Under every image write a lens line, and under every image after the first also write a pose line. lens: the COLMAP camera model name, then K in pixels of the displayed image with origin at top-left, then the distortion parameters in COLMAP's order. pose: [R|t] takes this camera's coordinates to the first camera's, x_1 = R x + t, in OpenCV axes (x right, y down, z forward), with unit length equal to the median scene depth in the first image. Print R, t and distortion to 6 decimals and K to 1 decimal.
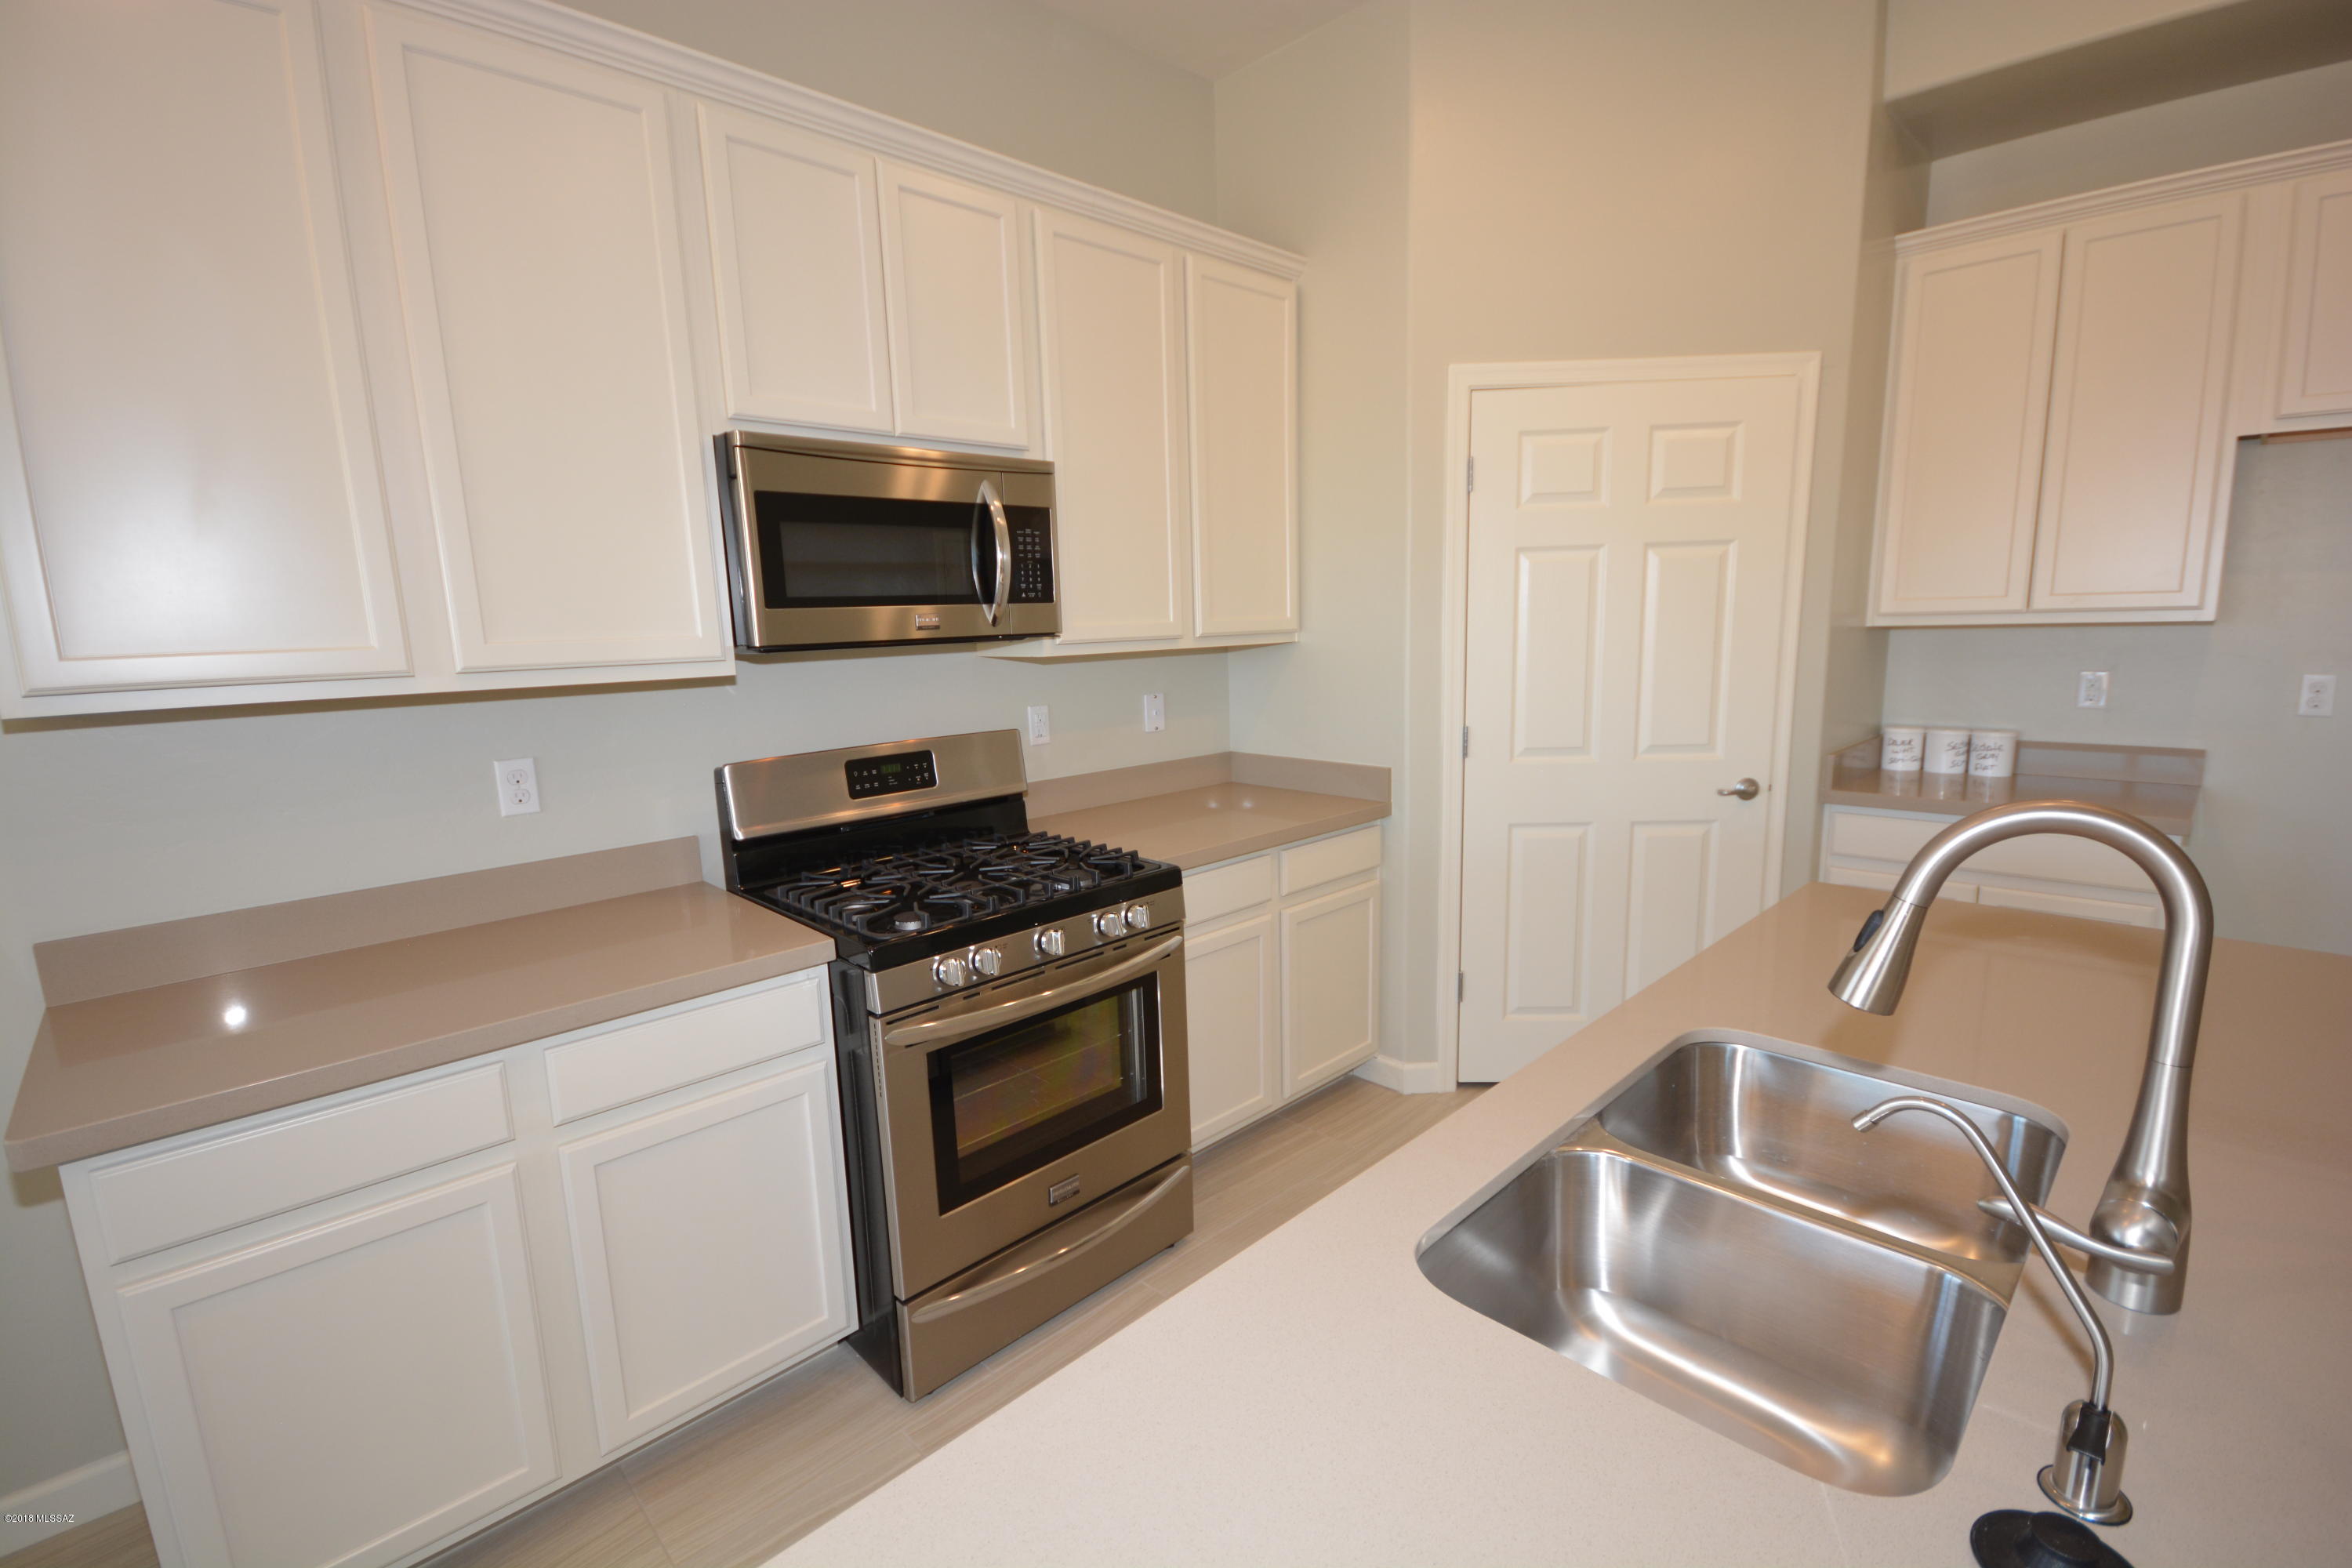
lens RADIAL K [[1035.2, 0, 1160.3], [0, 1035.2, 796.7], [0, 0, 1]] dist [0.008222, -0.010348]
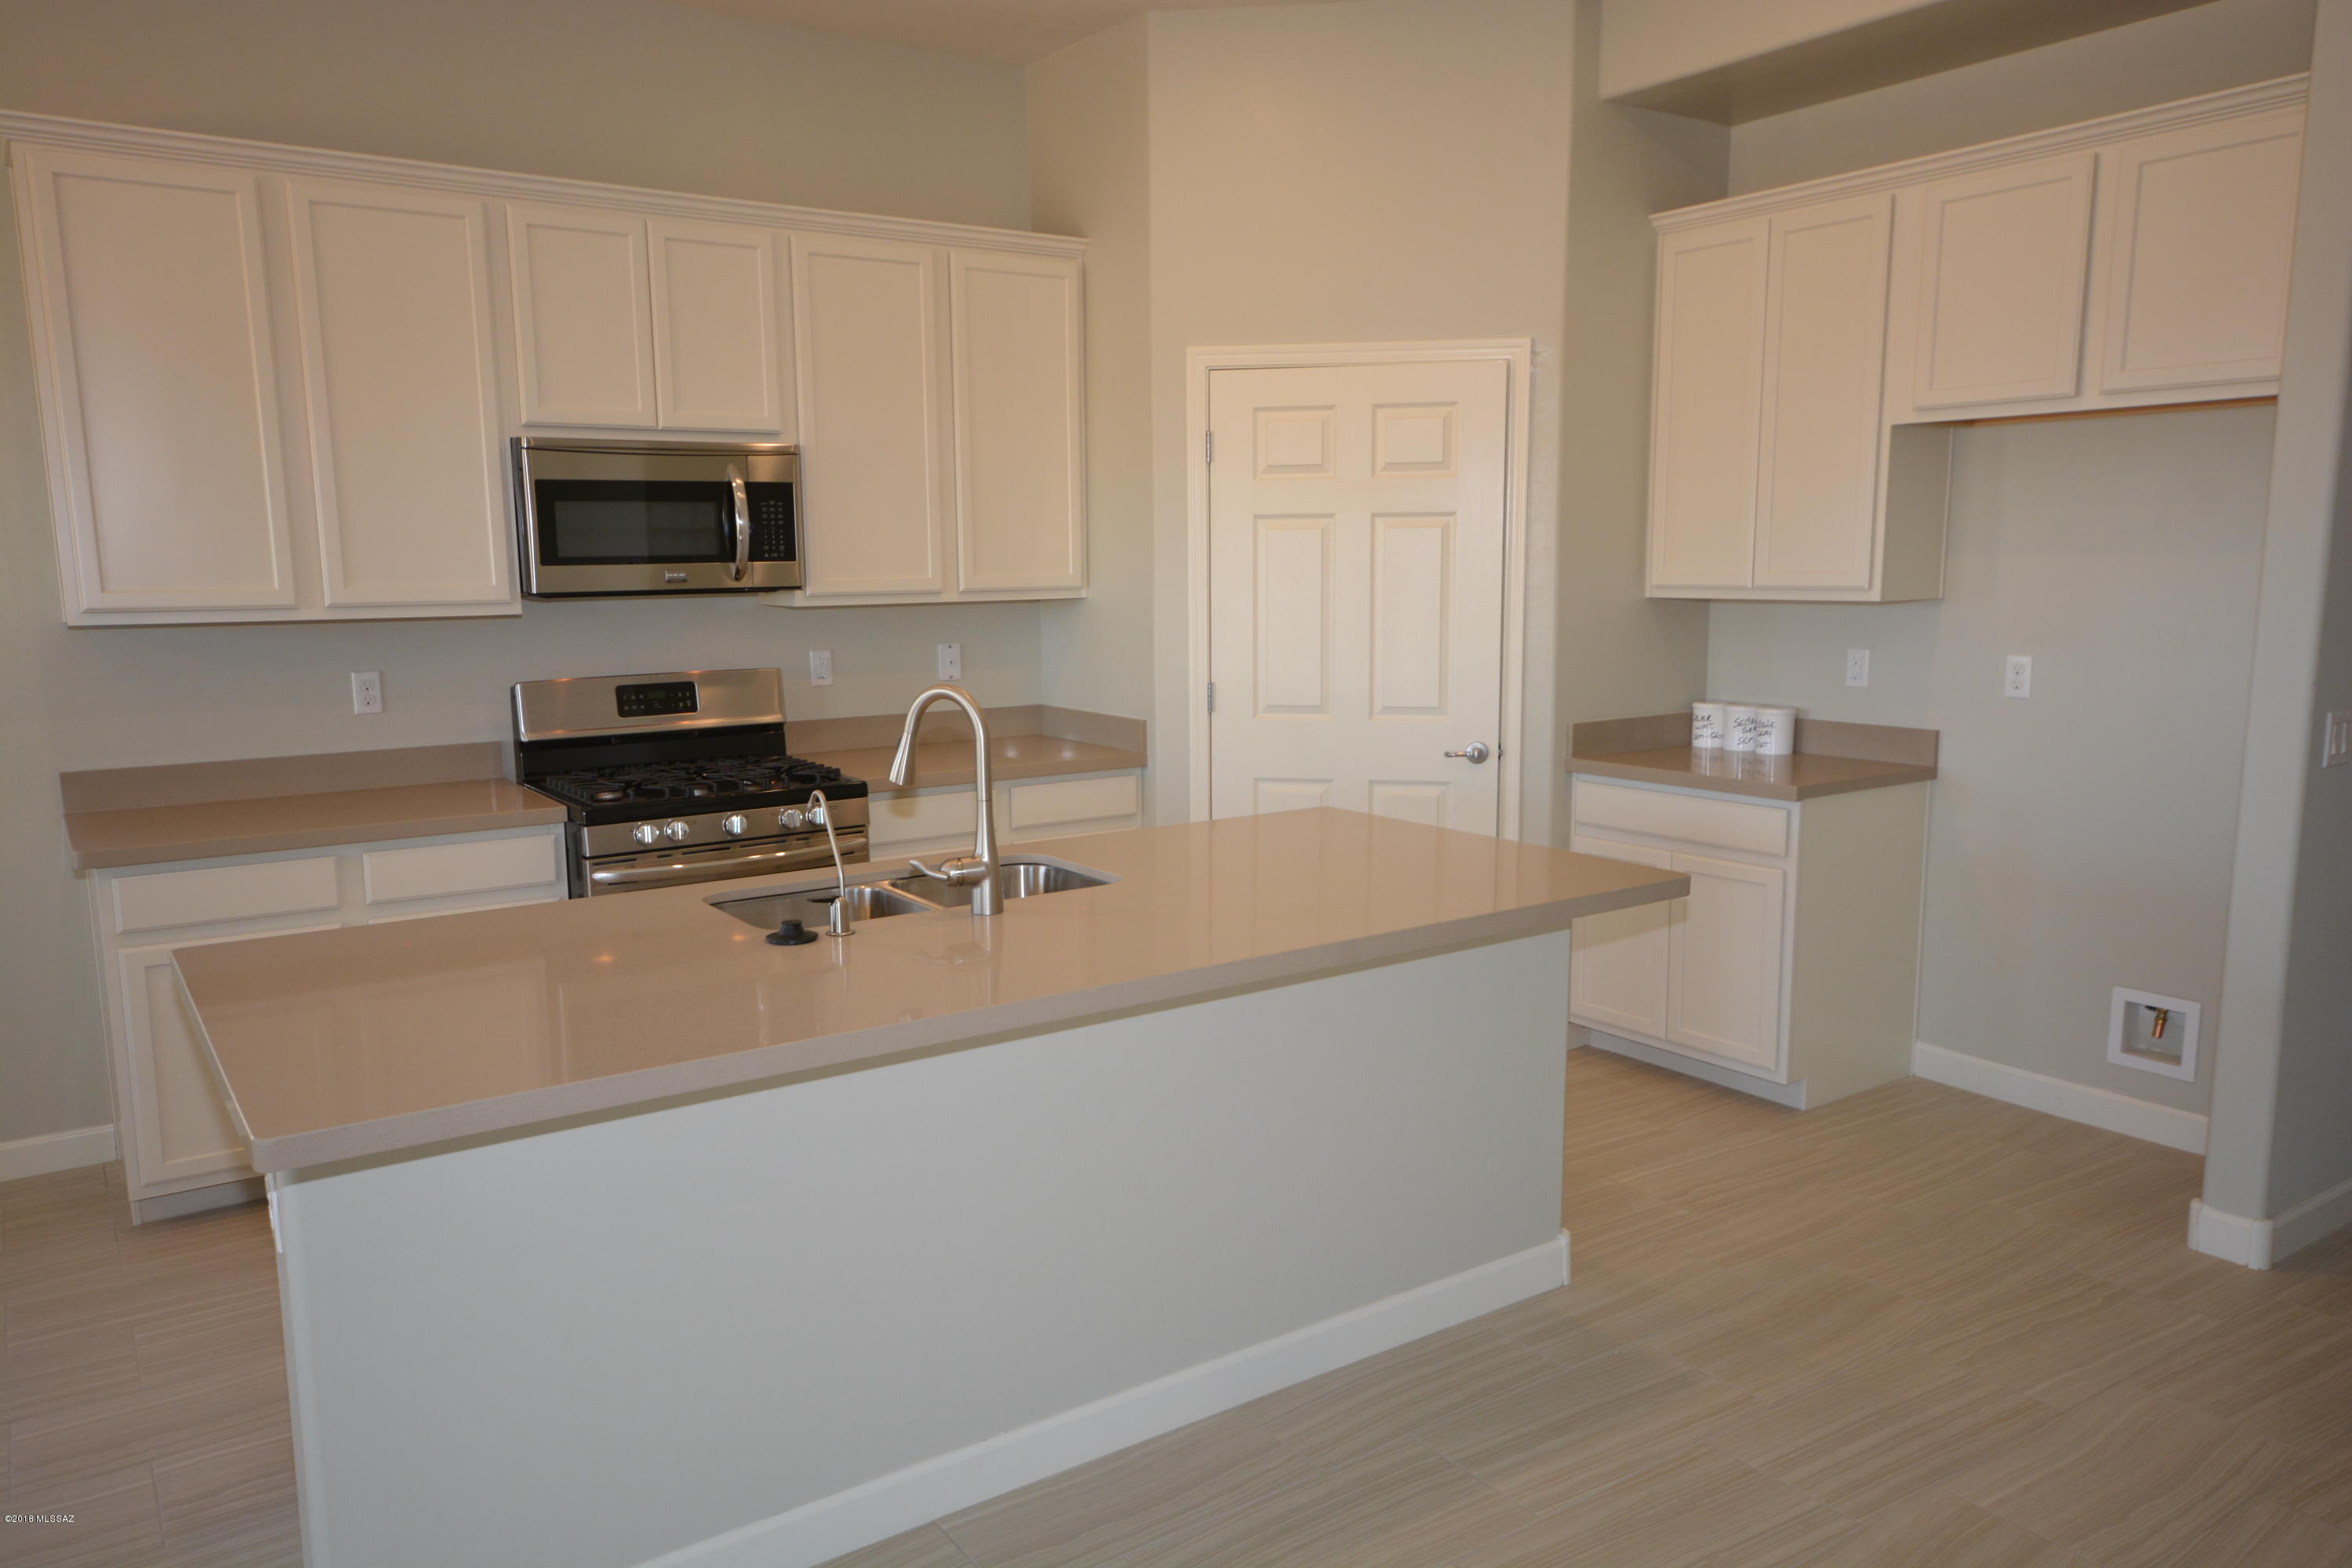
lens RADIAL K [[1662.3, 0, 1155.8], [0, 1662.3, 805.7], [0, 0, 1]] dist [0.006505, 0.023481]
pose [[0.987222, 0.045601, -0.152689, 0.556919], [-0.047480, 0.998834, -0.008686, 0.082324], [0.152115, 0.015824, 0.988236, -0.749130]]
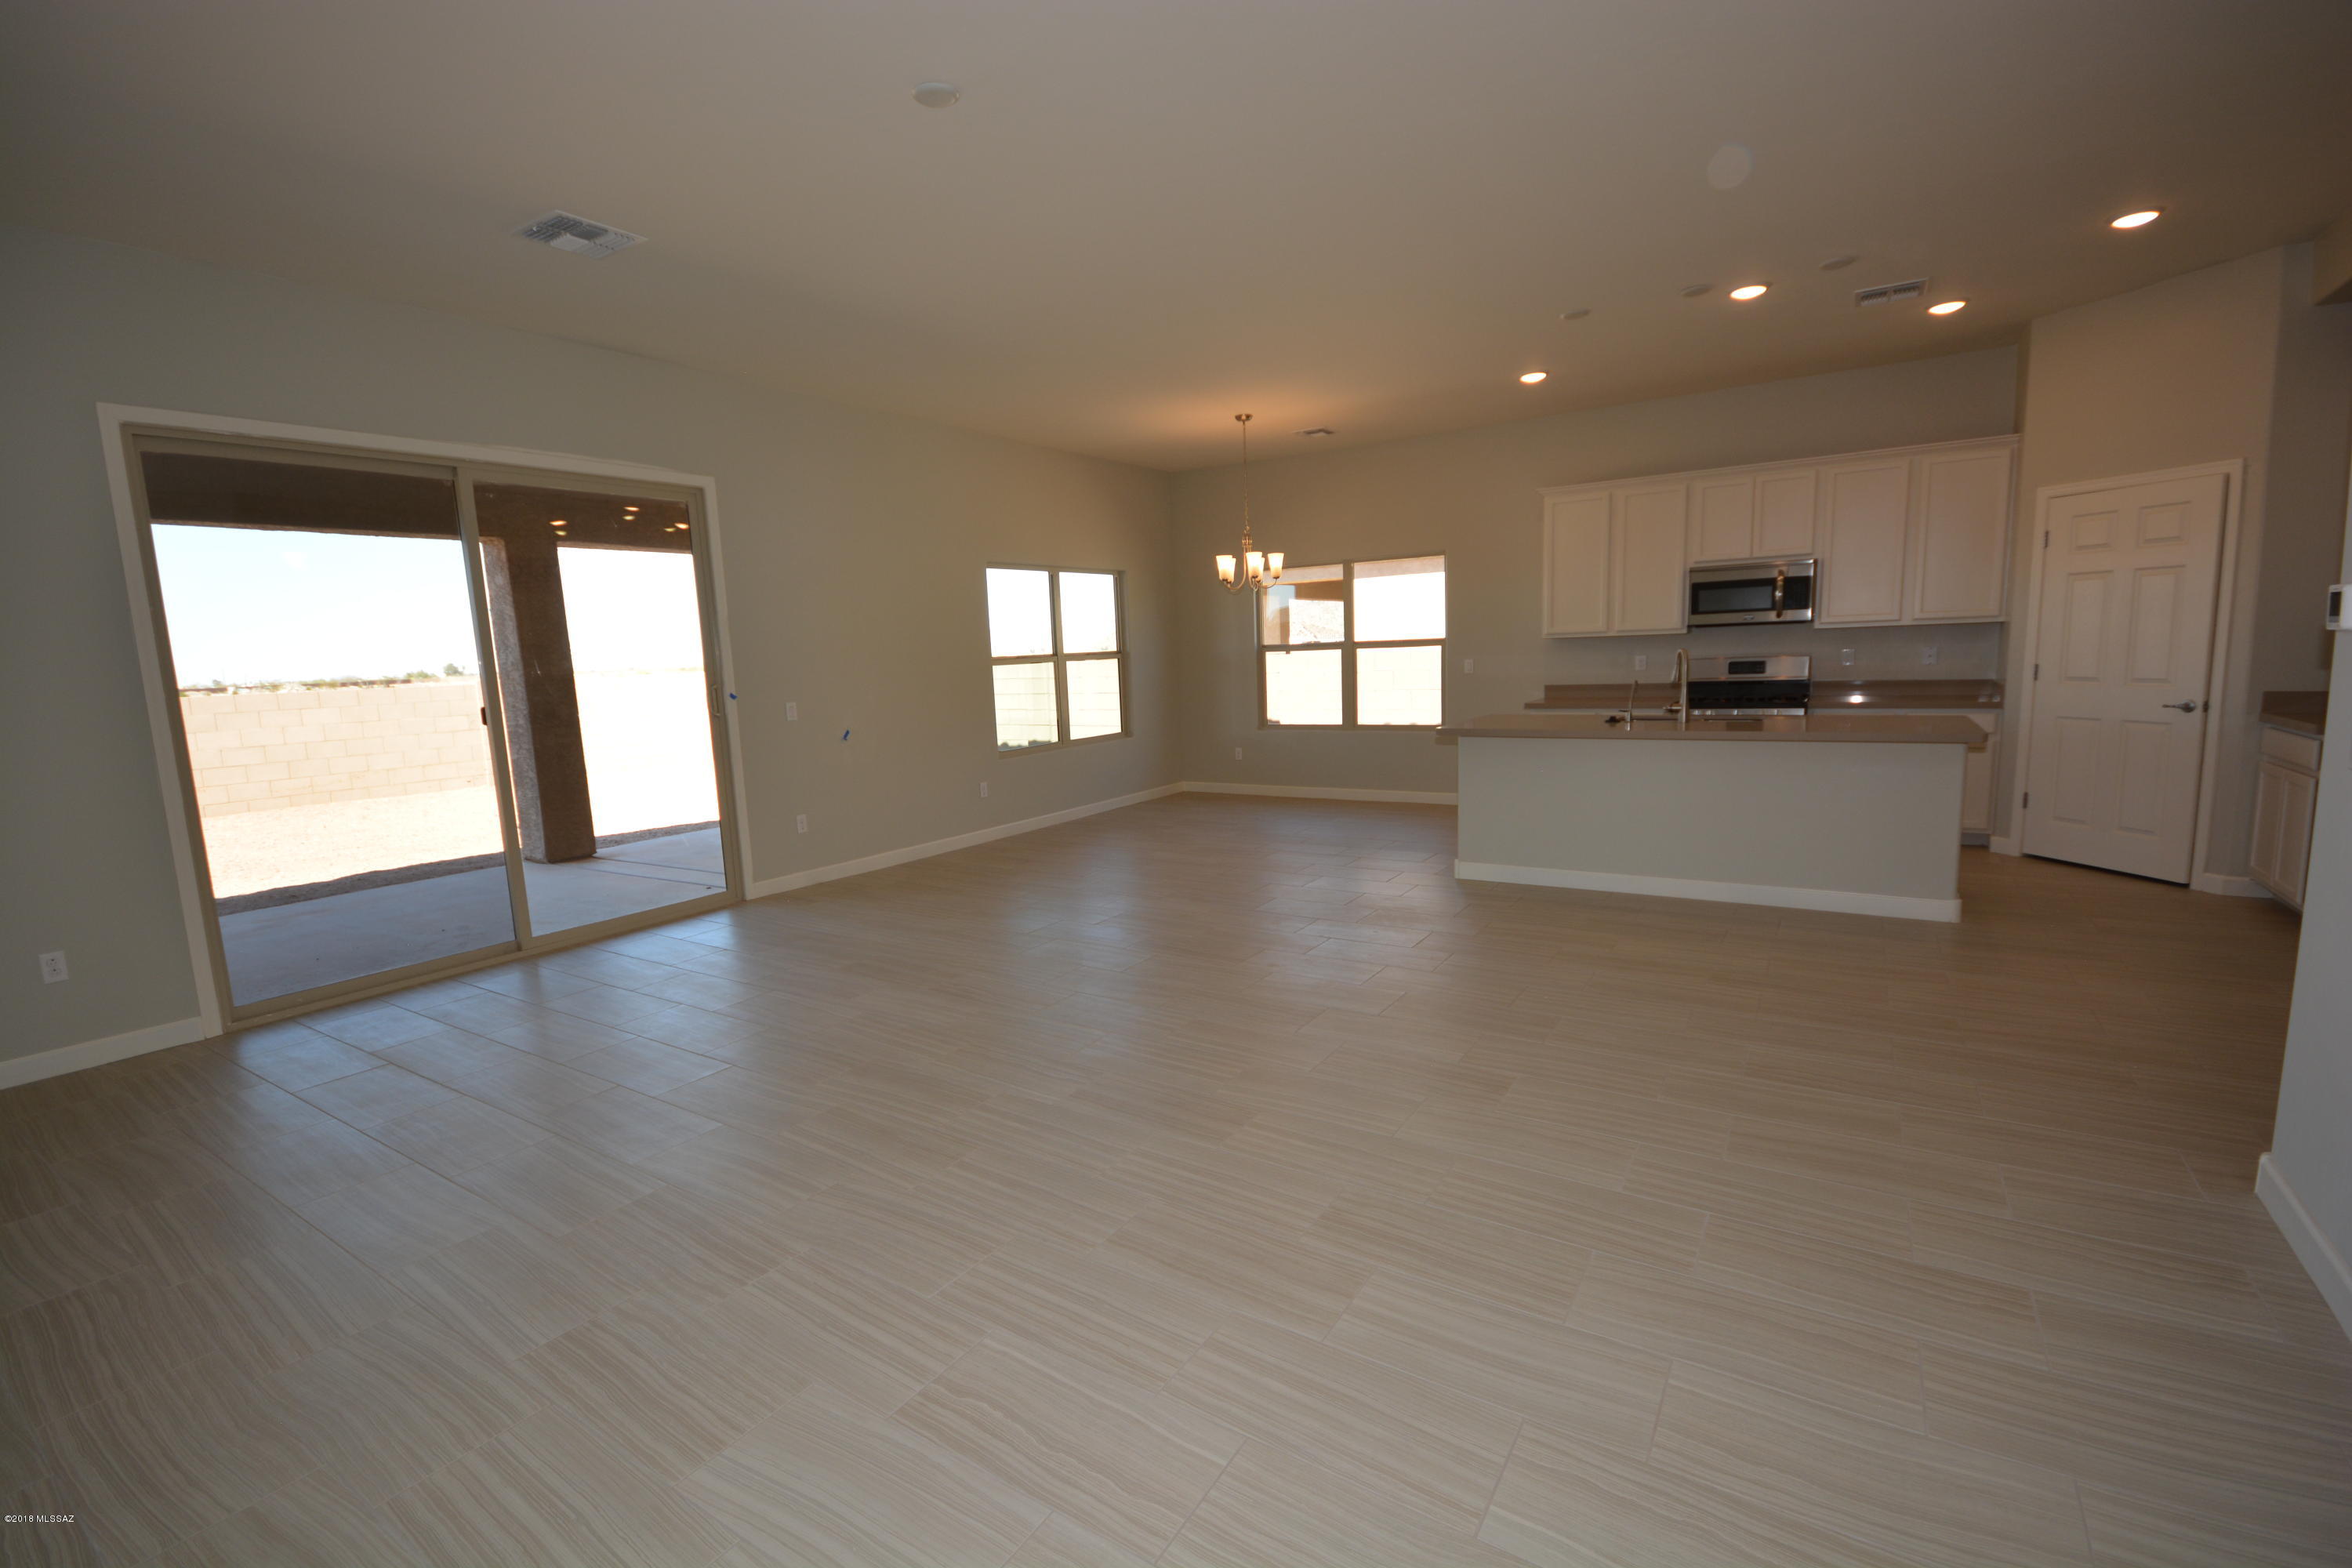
lens RADIAL K [[1035.2, 0, 1164.3], [0, 1035.2, 780.5], [0, 0, 1]] dist [0.008222, -0.010348]
pose [[0.219046, 0.142809, -0.965207, 2.067953], [-0.134763, 0.984178, 0.115032, 0.162795], [0.966363, 0.104877, 0.234825, -1.159626]]
